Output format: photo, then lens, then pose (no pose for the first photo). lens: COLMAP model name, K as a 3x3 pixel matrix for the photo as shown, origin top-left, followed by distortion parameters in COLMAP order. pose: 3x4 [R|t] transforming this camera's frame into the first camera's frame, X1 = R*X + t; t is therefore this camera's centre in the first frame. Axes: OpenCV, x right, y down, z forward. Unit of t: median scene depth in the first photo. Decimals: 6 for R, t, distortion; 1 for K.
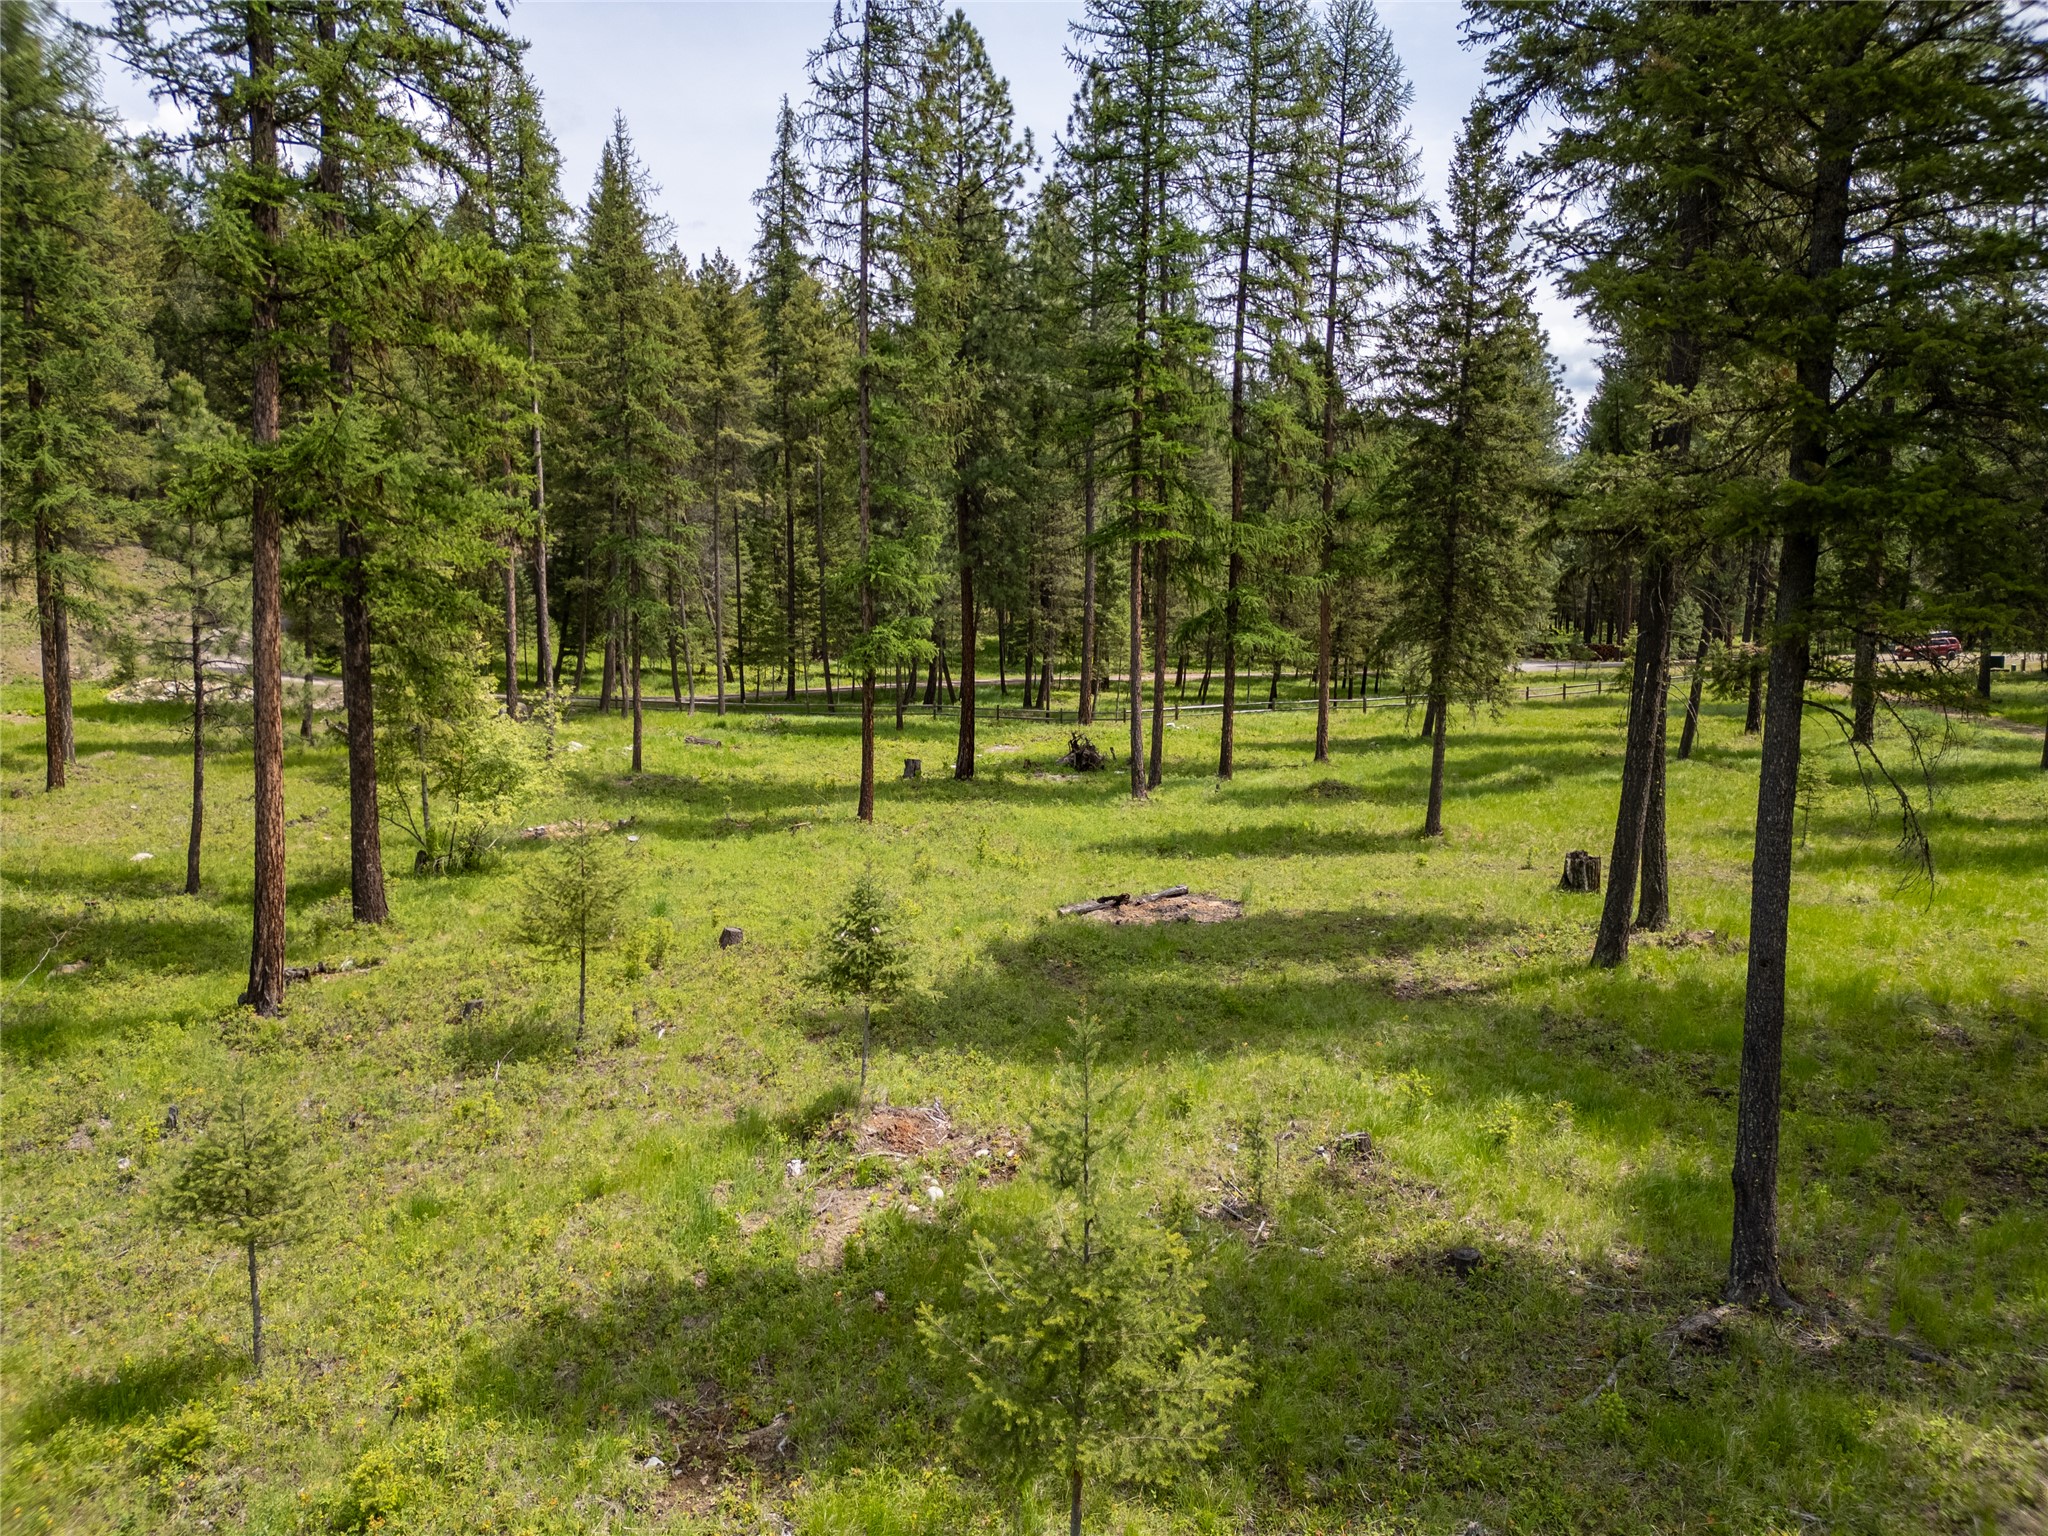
lens RADIAL K [[1376.1, 0, 1033.2], [0, 1376.1, 765.3], [0, 0, 1]] dist [0.021722, -0.023852]
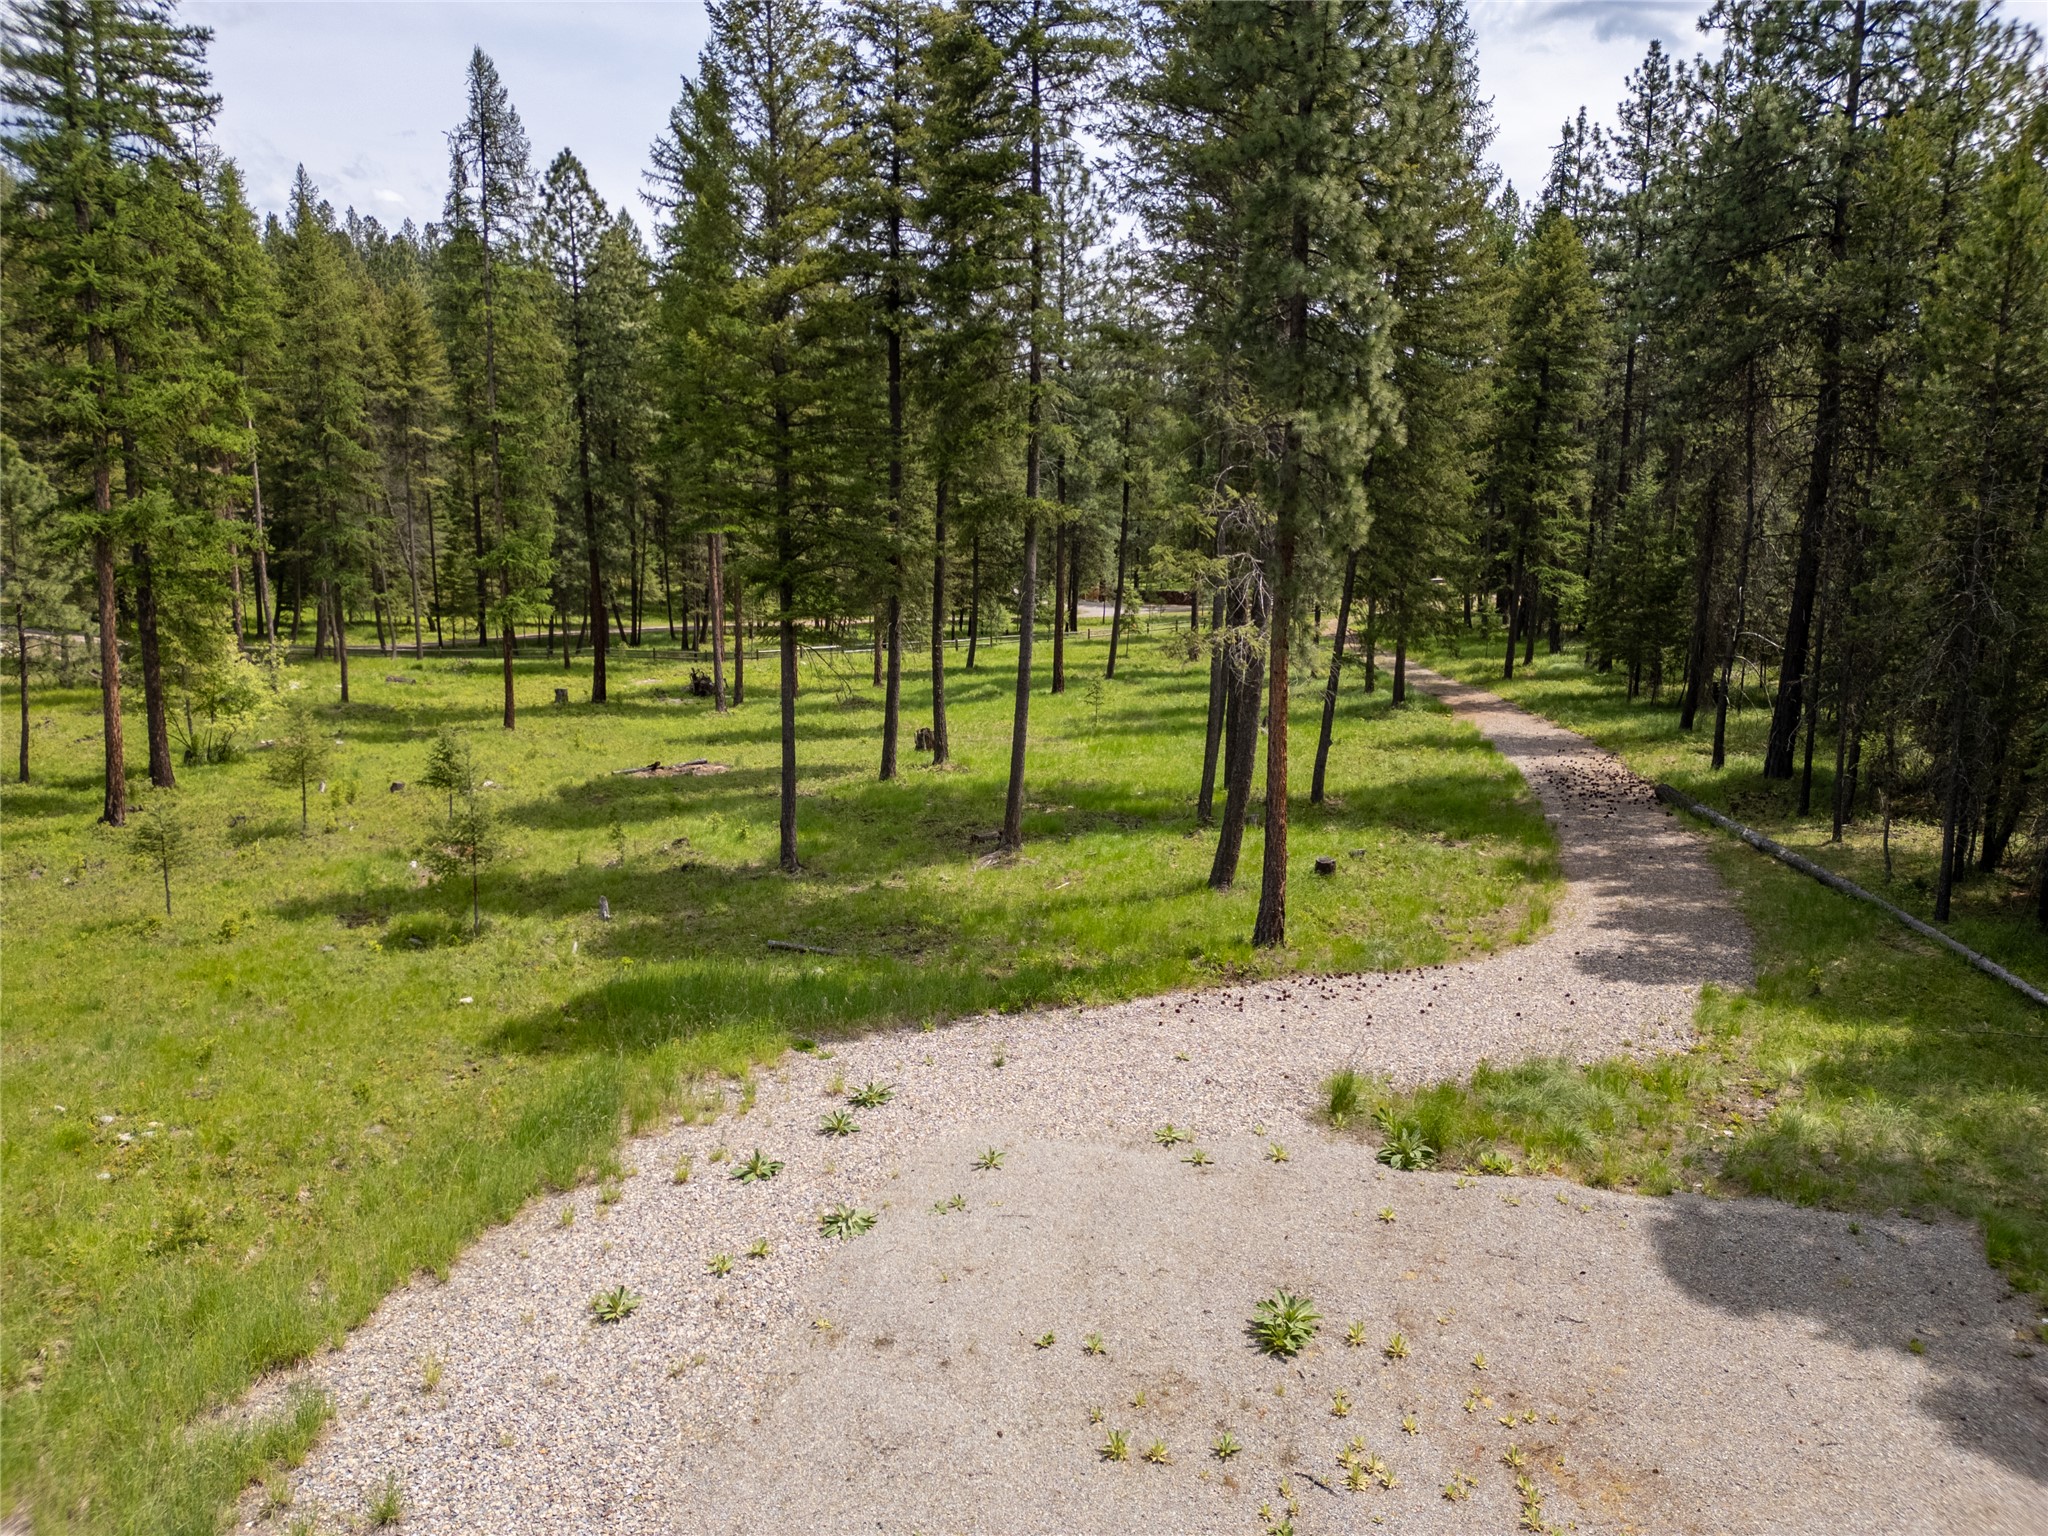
lens RADIAL K [[1376.1, 0, 1033.2], [0, 1376.1, 765.3], [0, 0, 1]] dist [0.021722, -0.023852]
pose [[0.985519, -0.029404, 0.166996, 0.142744], [0.022198, 0.998747, 0.044857, 0.020288], [-0.168105, -0.040500, 0.984937, -0.429051]]
